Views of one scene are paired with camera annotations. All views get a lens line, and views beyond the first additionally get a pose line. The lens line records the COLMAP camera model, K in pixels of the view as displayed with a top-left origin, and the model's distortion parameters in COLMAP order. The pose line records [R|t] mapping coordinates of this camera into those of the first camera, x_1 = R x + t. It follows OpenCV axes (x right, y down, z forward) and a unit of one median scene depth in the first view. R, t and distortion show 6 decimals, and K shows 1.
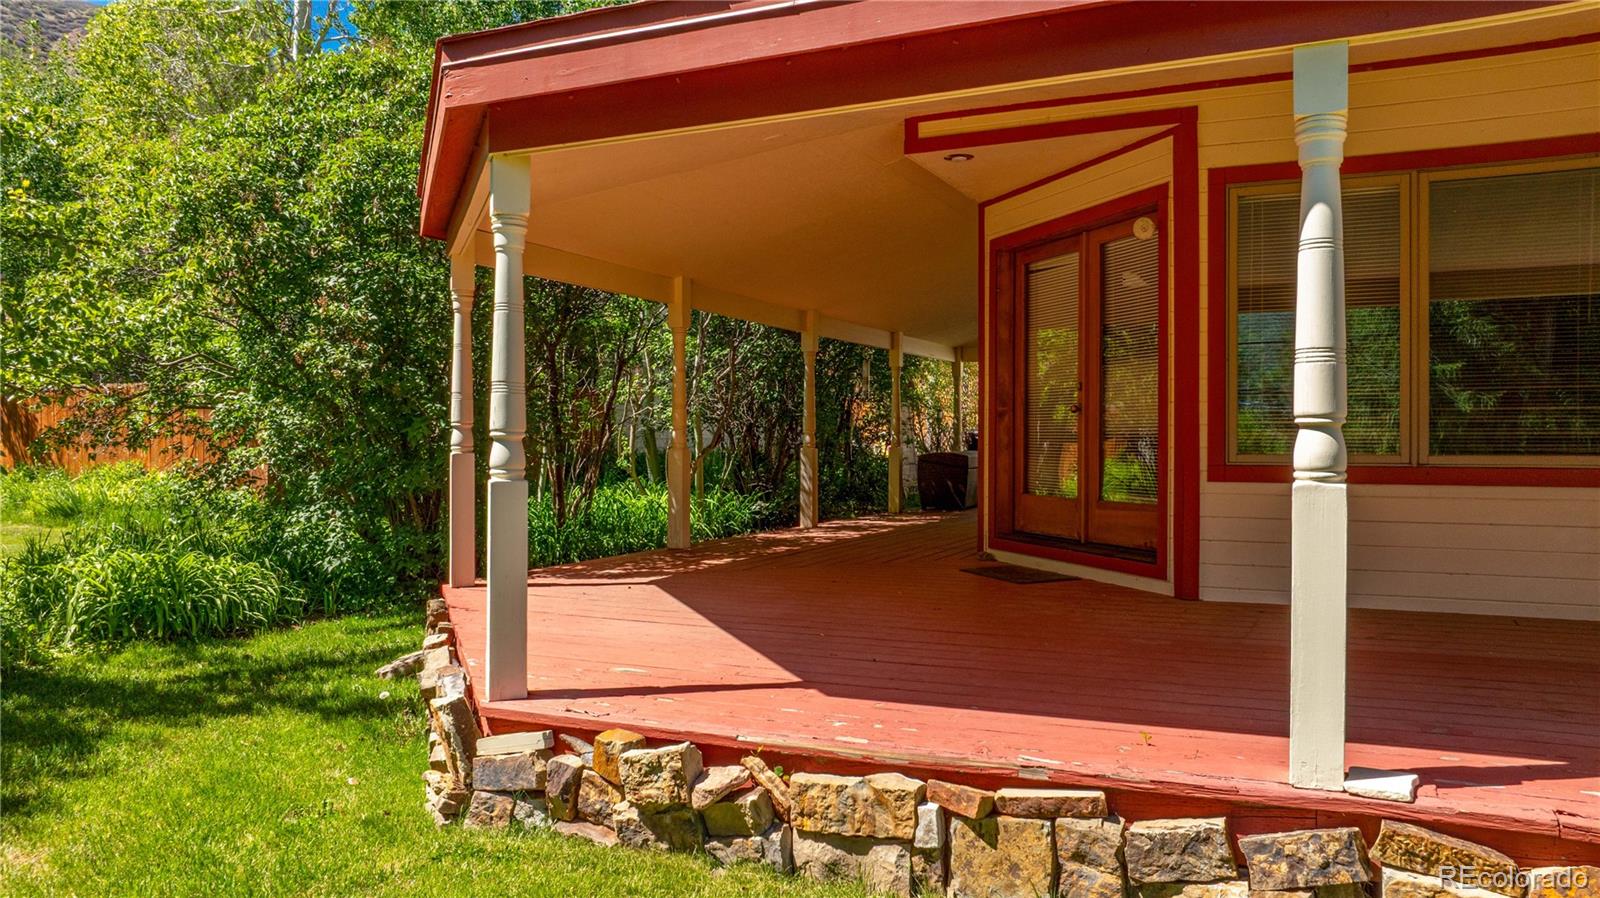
lens RADIAL K [[1319.8, 0, 798.8], [0, 1319.8, 444.4], [0, 0, 1]] dist [0.001034, 0.005798]
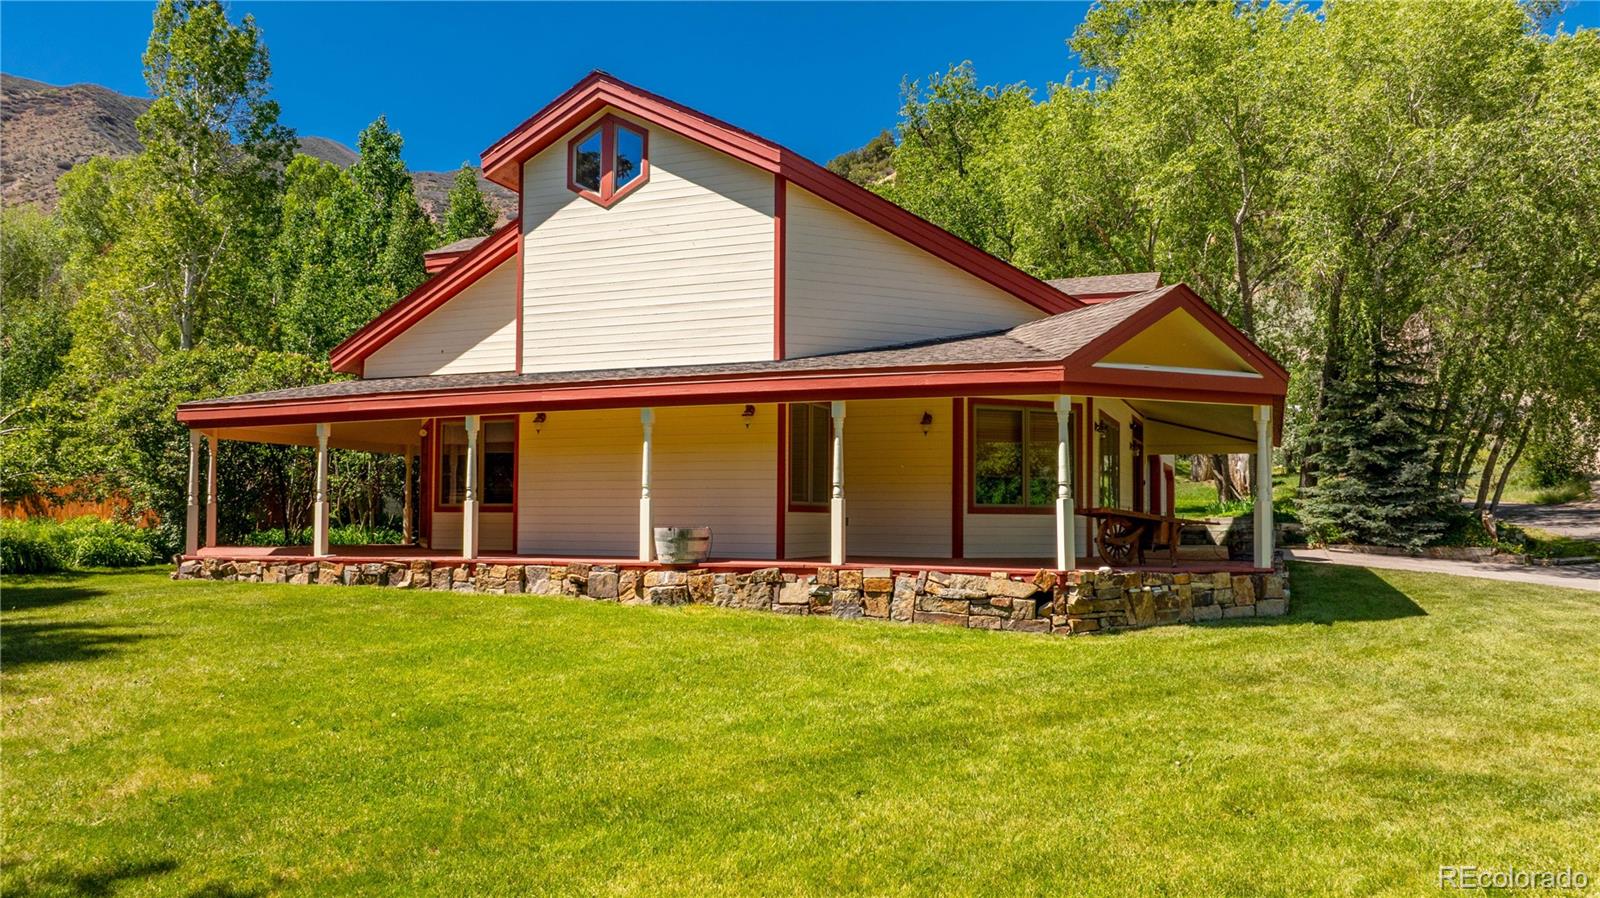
lens RADIAL K [[1319.8, 0, 799.5], [0, 1319.8, 454.1], [0, 0, 1]] dist [0.001034, 0.005798]
pose [[0.999356, 0.005700, 0.035438, 0.884849], [-0.003892, 0.998697, -0.050889, 0.039061], [-0.035682, 0.050718, 0.998075, -1.864014]]
